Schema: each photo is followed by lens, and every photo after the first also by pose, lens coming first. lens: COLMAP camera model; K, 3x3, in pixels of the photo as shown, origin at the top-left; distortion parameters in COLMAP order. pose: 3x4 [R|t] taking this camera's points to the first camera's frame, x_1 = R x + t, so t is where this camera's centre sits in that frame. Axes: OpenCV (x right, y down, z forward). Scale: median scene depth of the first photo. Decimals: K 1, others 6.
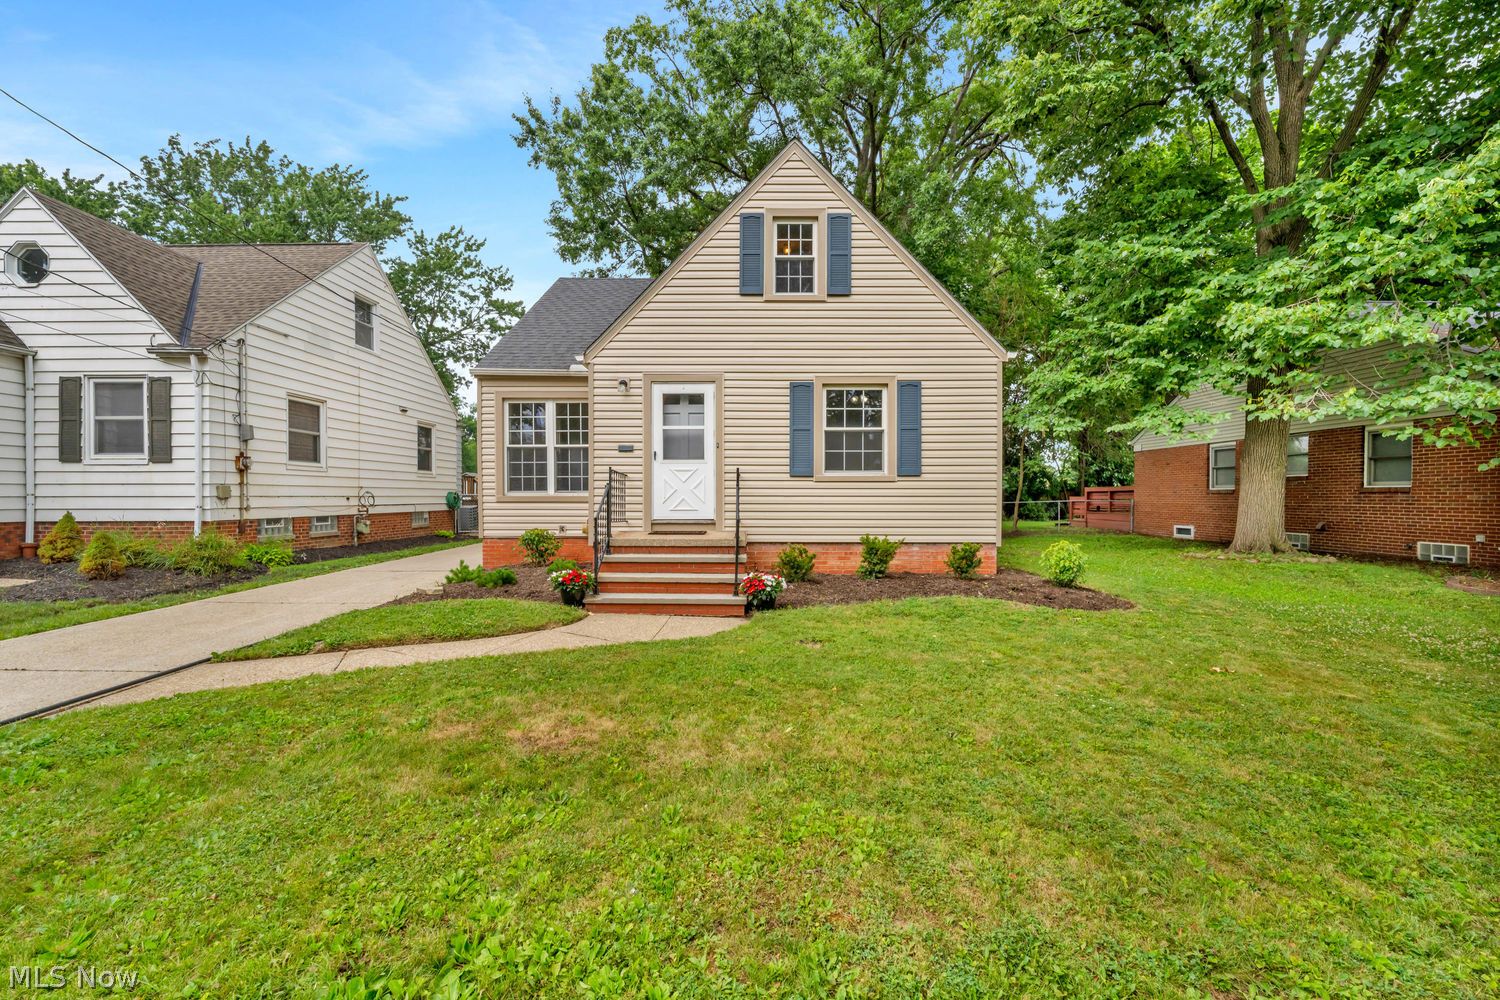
lens RADIAL K [[617.1, 0, 751.2], [0, 617.1, 498.9], [0, 0, 1]] dist [0.001398, 0.000332]
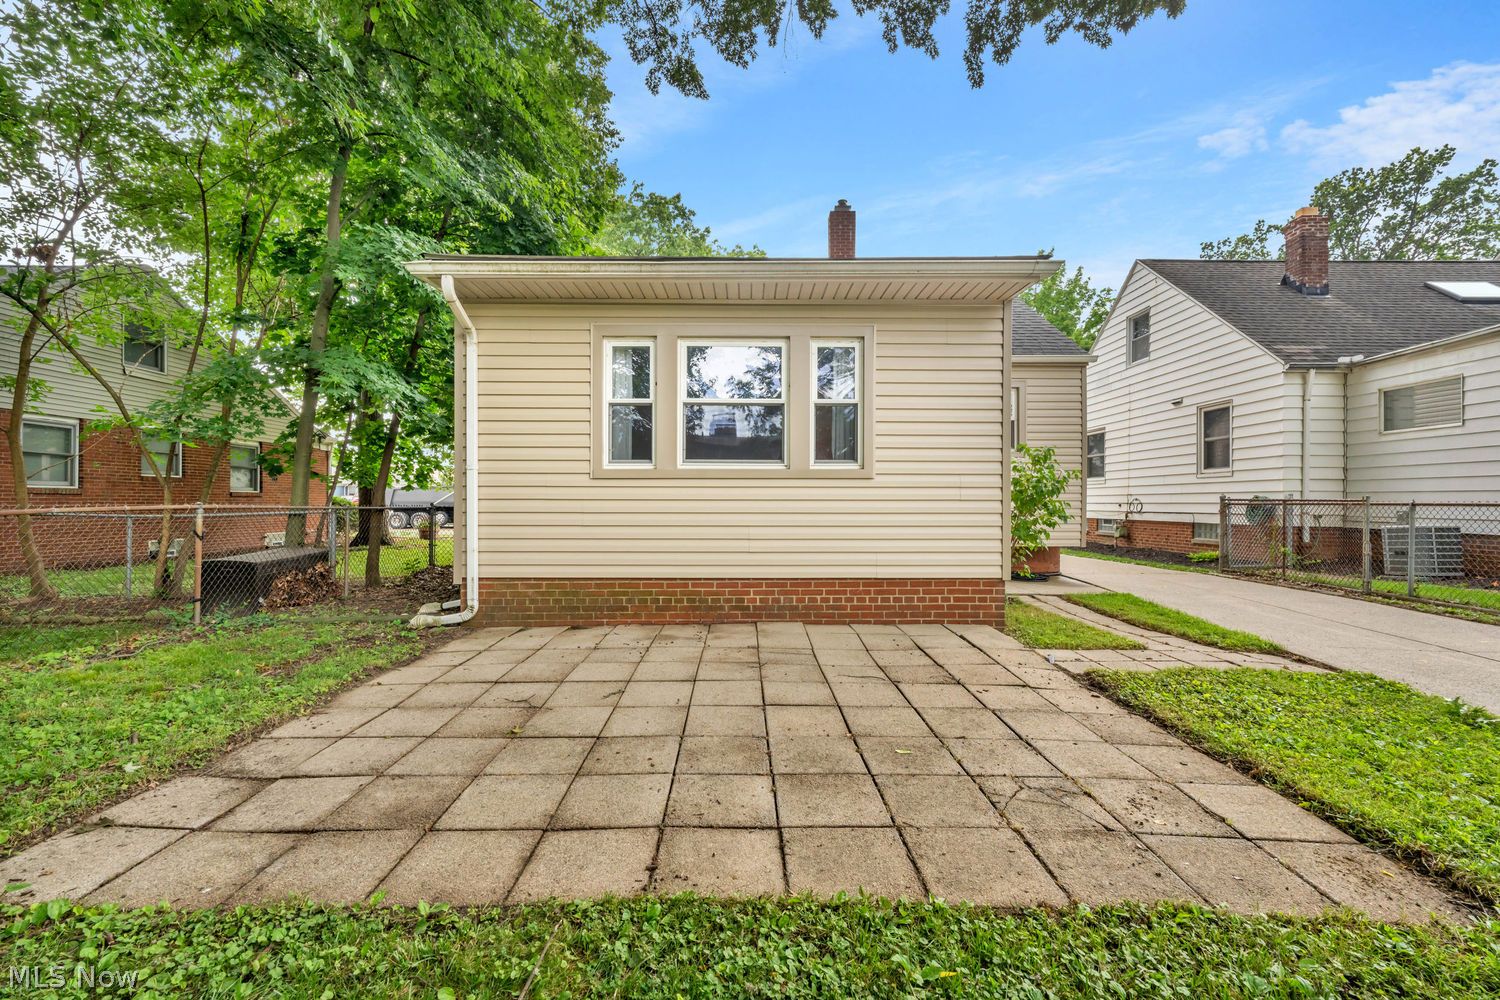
lens RADIAL K [[617.1, 0, 750.8], [0, 617.1, 495.5], [0, 0, 1]] dist [0.001398, 0.000332]
pose [[-0.999525, 0.000516, -0.030824, 0.057026], [0.000694, 0.999983, -0.005748, -0.011337], [0.030821, -0.005767, -0.999508, 1.980062]]
